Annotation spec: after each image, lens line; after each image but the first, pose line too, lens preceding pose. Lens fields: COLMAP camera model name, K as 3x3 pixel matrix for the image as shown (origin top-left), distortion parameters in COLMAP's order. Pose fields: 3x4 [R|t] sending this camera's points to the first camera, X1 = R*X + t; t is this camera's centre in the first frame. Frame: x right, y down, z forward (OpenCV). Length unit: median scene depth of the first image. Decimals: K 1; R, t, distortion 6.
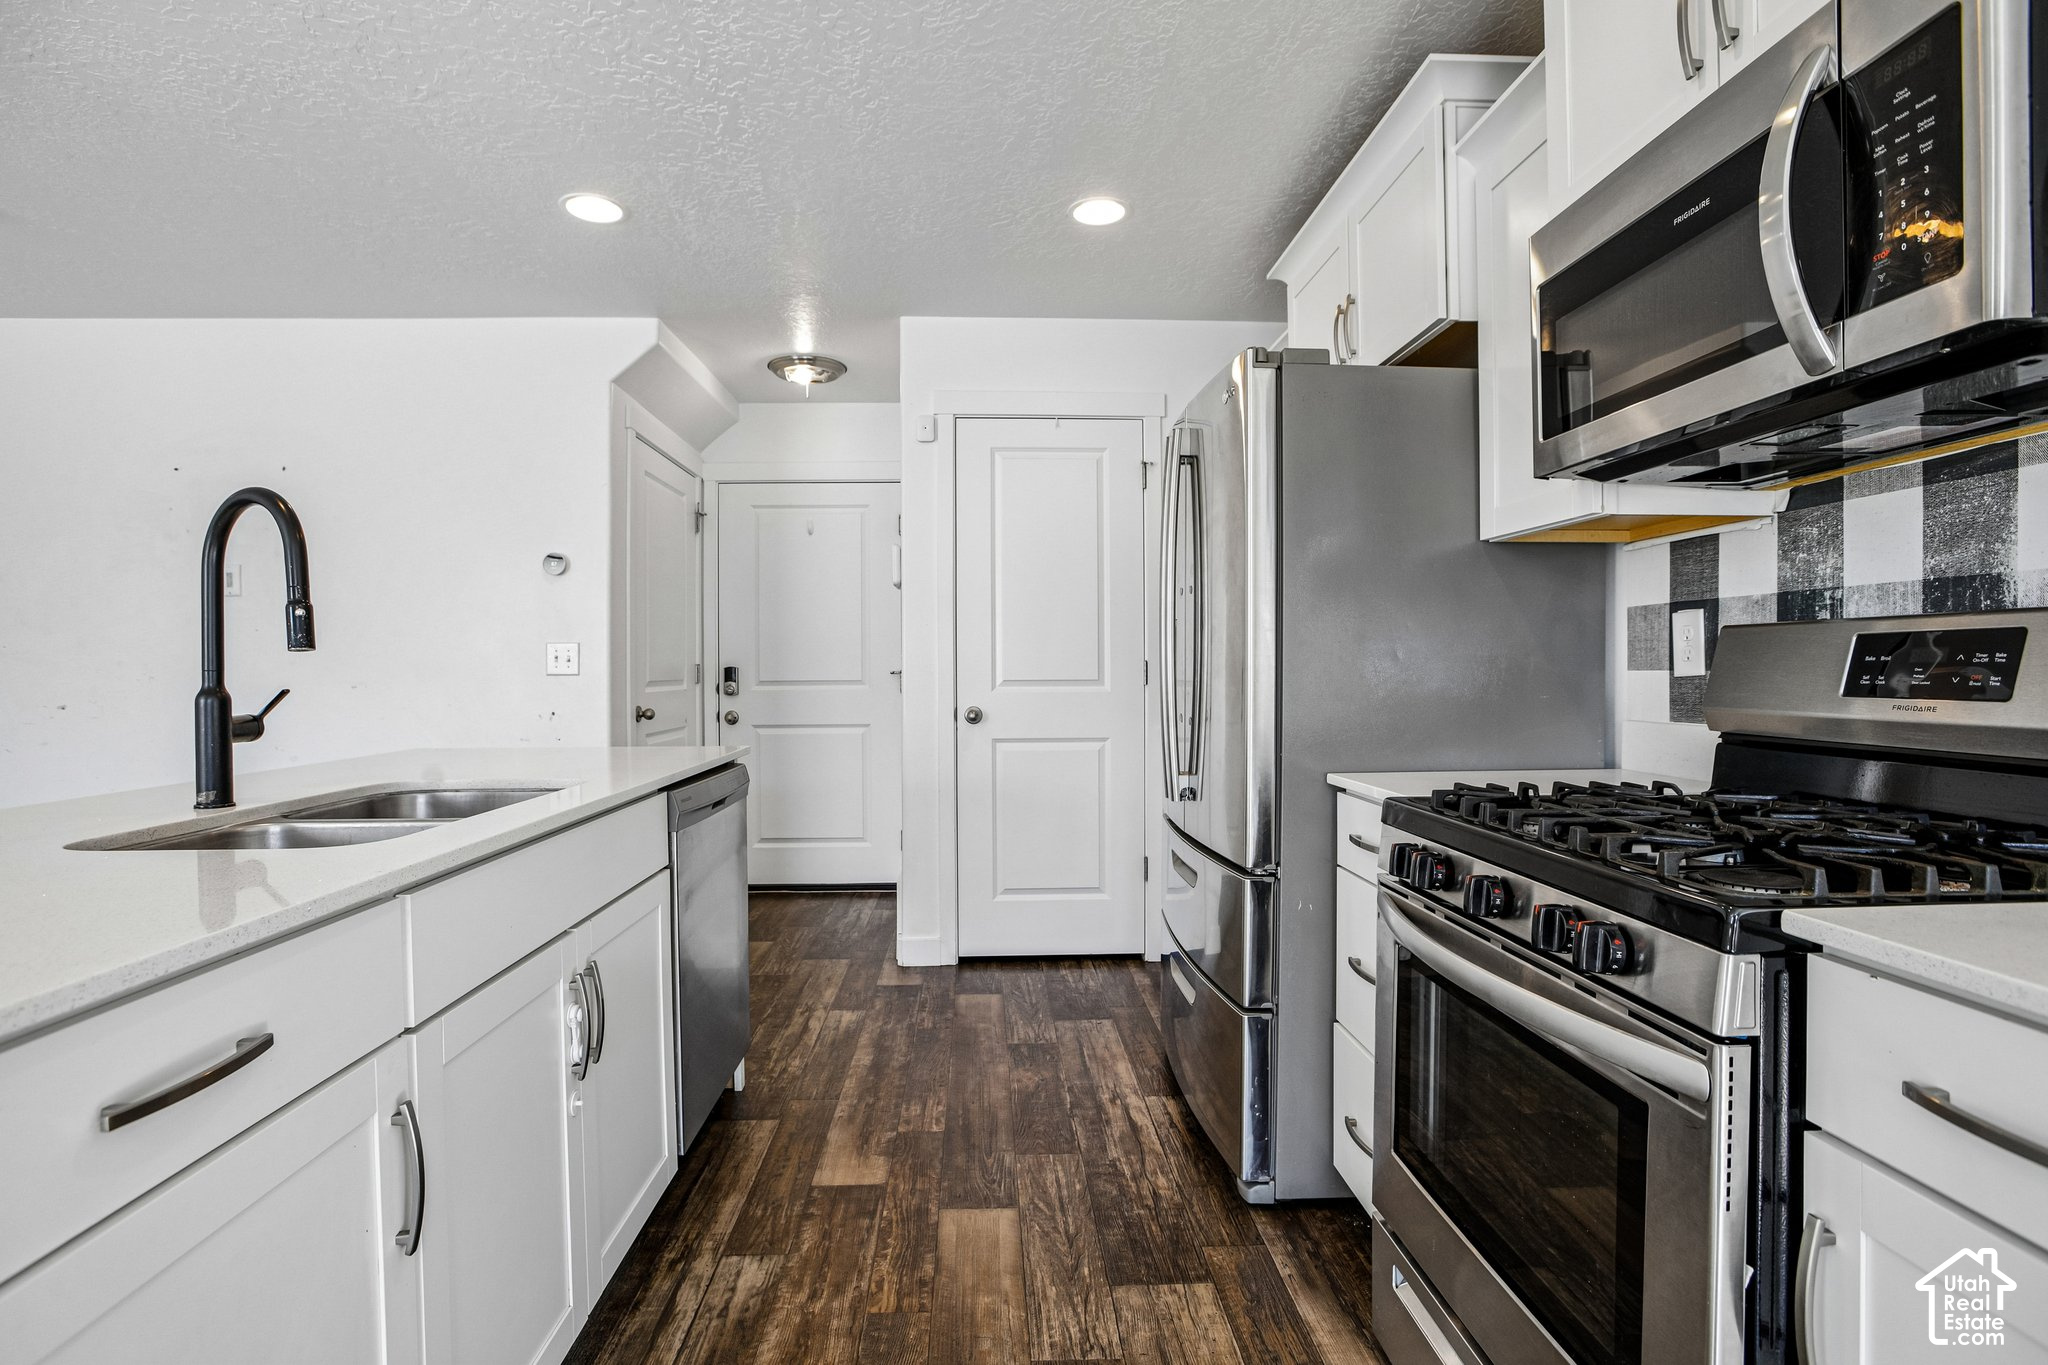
lens RADIAL K [[992.8, 0, 1027.6], [0, 992.8, 678.1], [0, 0, 1]] dist [-0.041029, 0.012278]
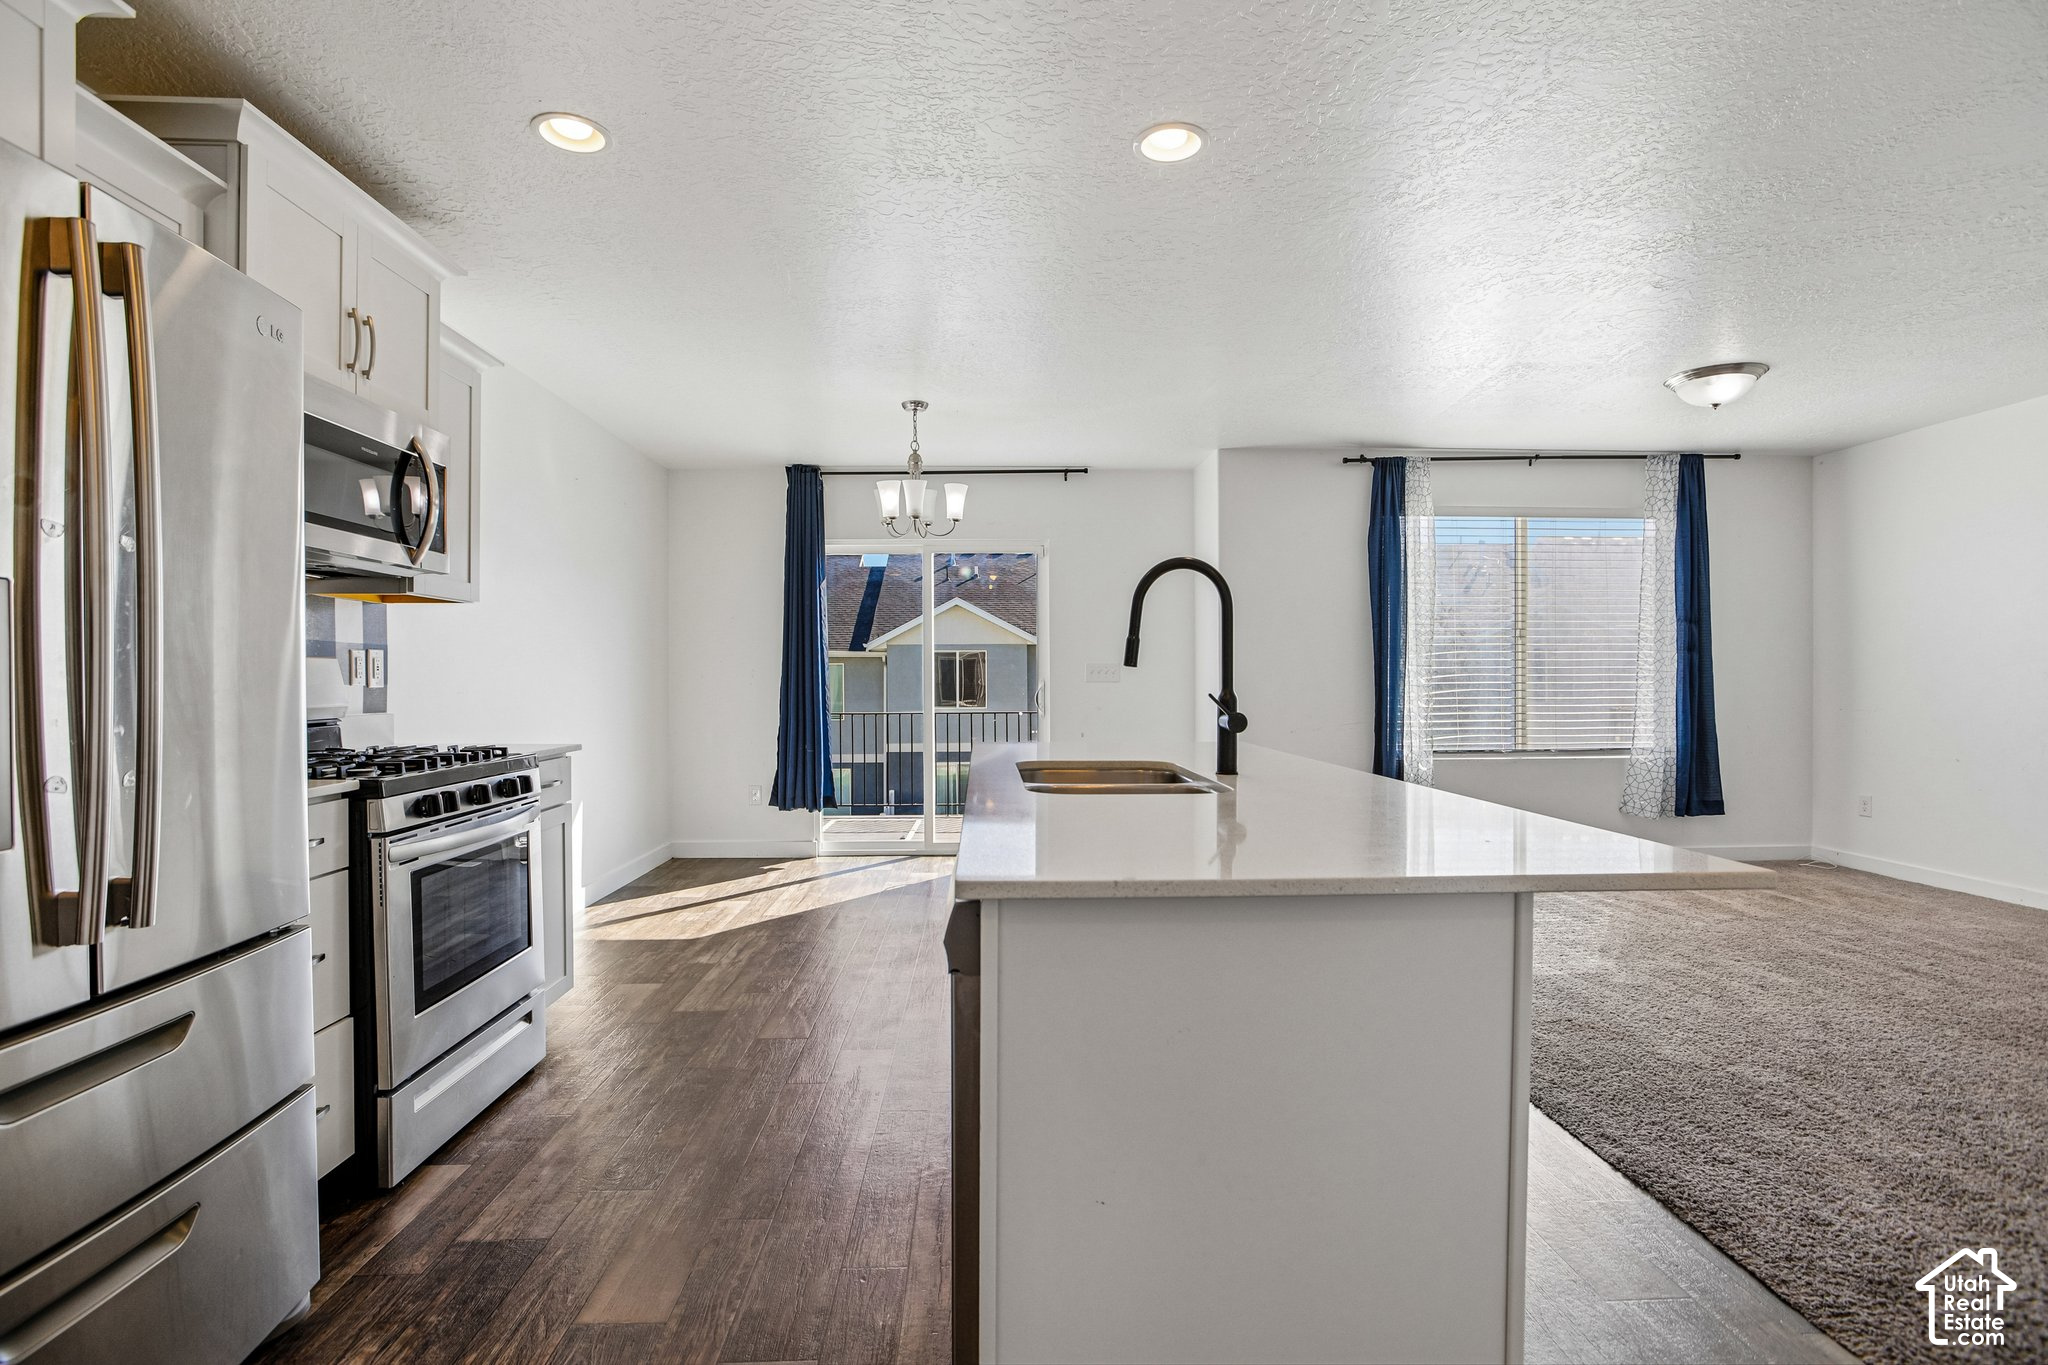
lens RADIAL K [[992.8, 0, 1018.8], [0, 992.8, 684.0], [0, 0, 1]] dist [-0.041029, 0.012278]
pose [[-0.999832, 0.005009, 0.017655, -0.443226], [0.005313, 0.999837, 0.017243, -0.019799], [-0.017566, 0.017334, -0.999695, 1.970263]]
